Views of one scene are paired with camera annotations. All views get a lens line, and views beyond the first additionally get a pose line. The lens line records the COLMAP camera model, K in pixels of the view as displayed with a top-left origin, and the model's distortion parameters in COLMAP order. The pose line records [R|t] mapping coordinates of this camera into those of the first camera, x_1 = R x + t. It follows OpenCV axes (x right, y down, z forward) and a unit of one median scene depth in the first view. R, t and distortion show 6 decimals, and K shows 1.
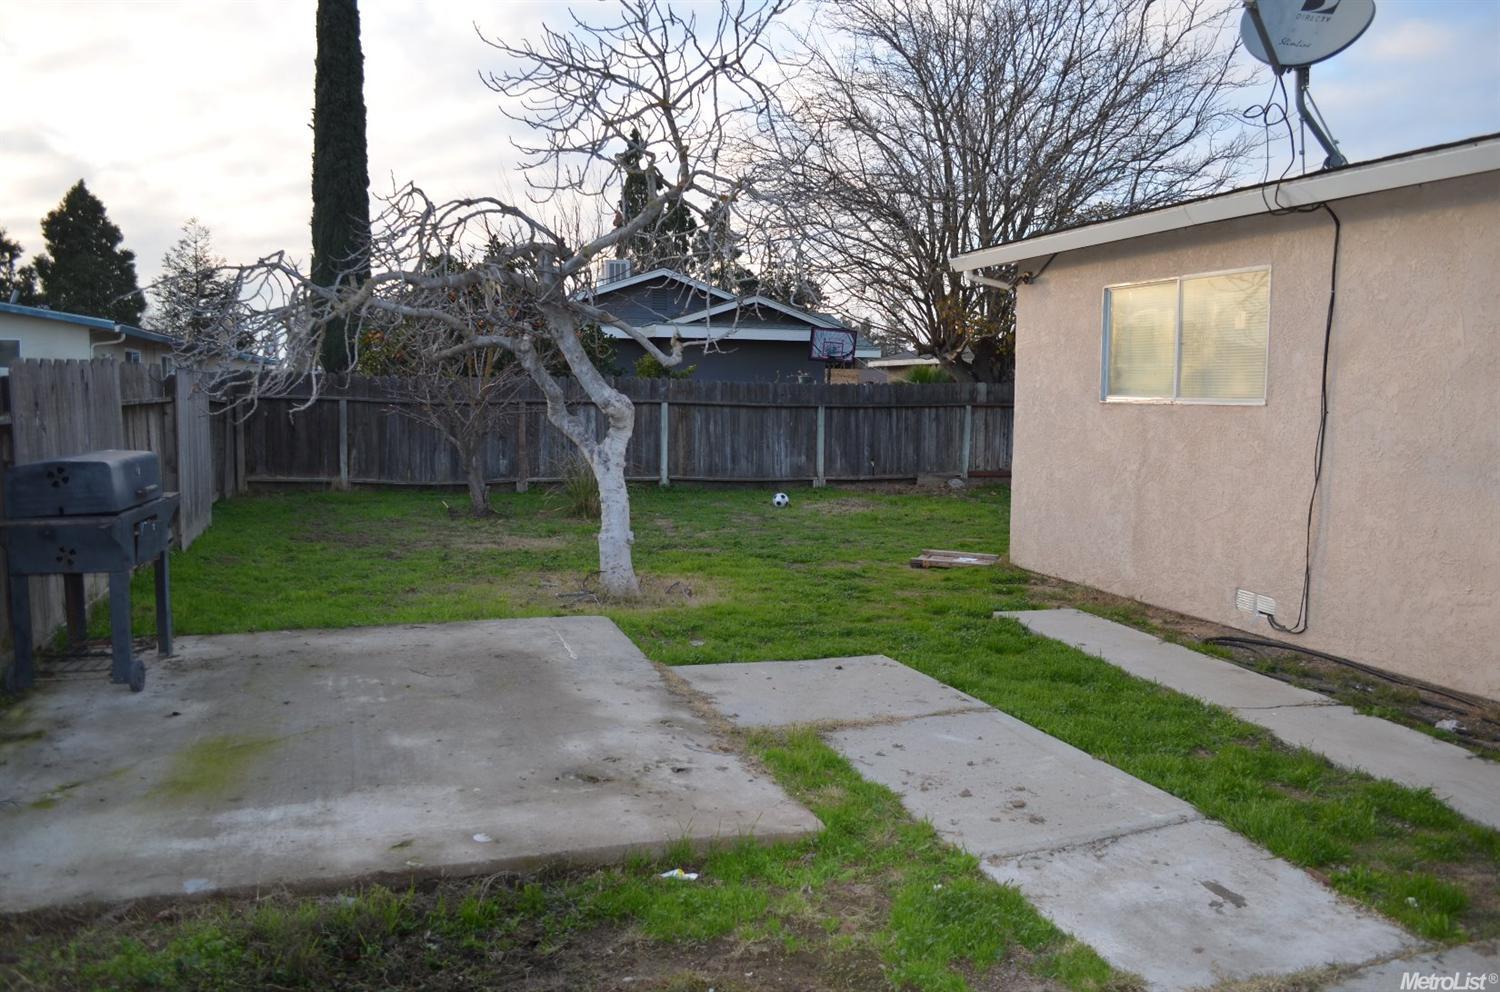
lens RADIAL K [[1176.7, 0, 762.2], [0, 1176.7, 496.5], [0, 0, 1]] dist [-0.087263, 0.006801]
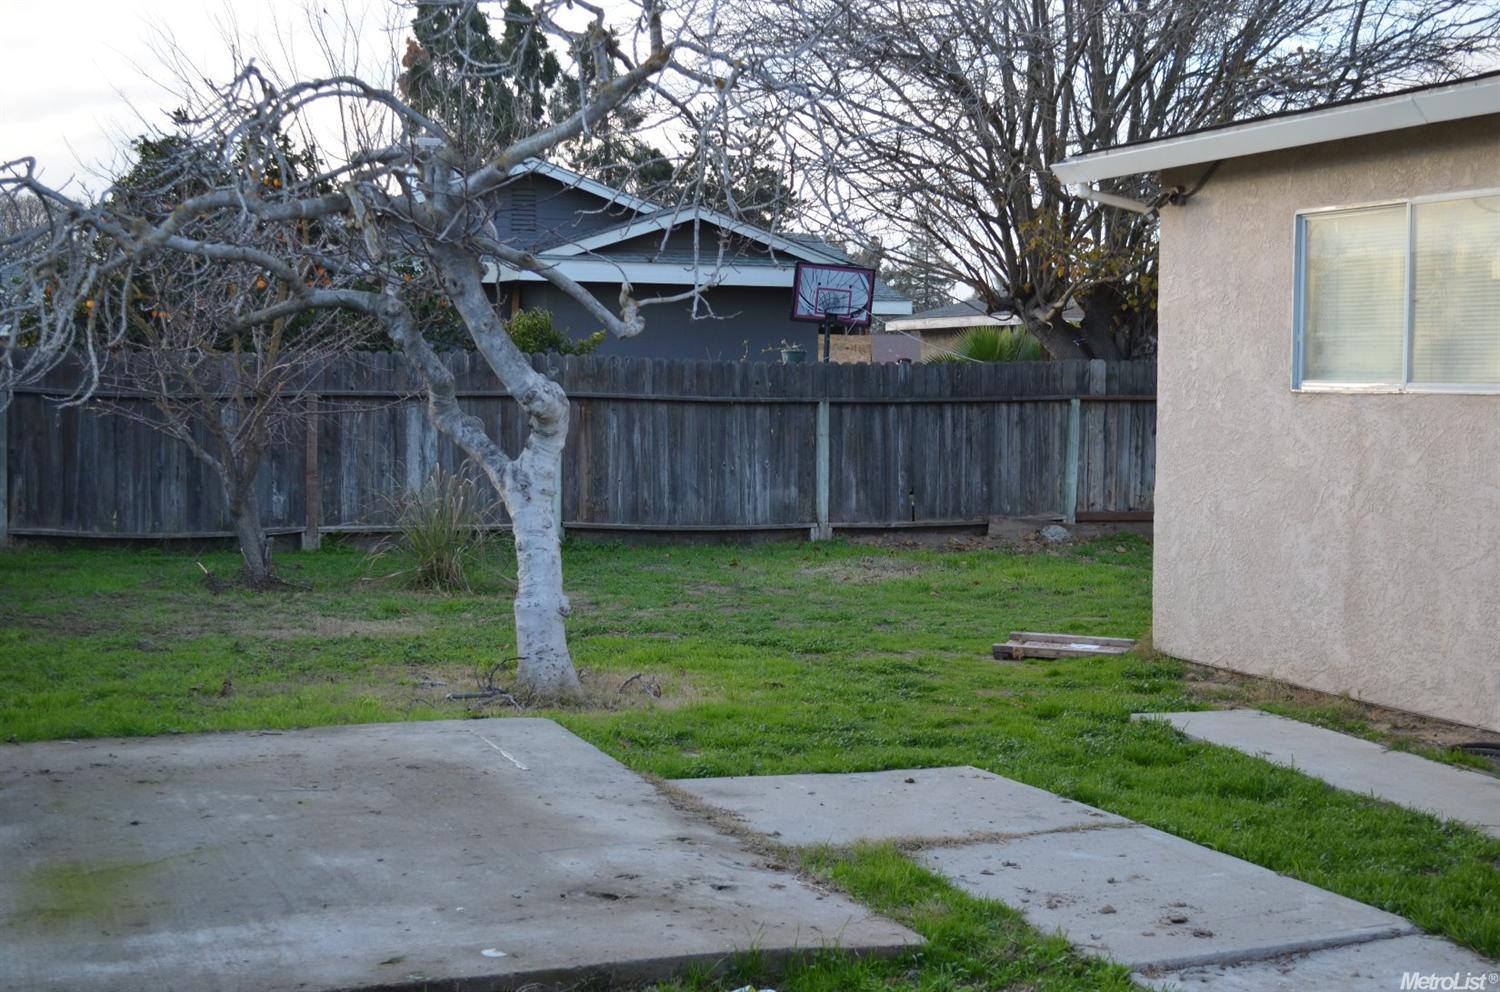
lens RADIAL K [[2336.7, 0, 750.0], [0, 2336.7, 496.0], [0, 0, 1]] dist [-0.018050, 0.024223]
pose [[0.999077, -0.004609, 0.042703, -0.064837], [0.006208, 0.999281, -0.037390, 0.023559], [-0.042500, 0.037621, 0.998388, -0.273635]]
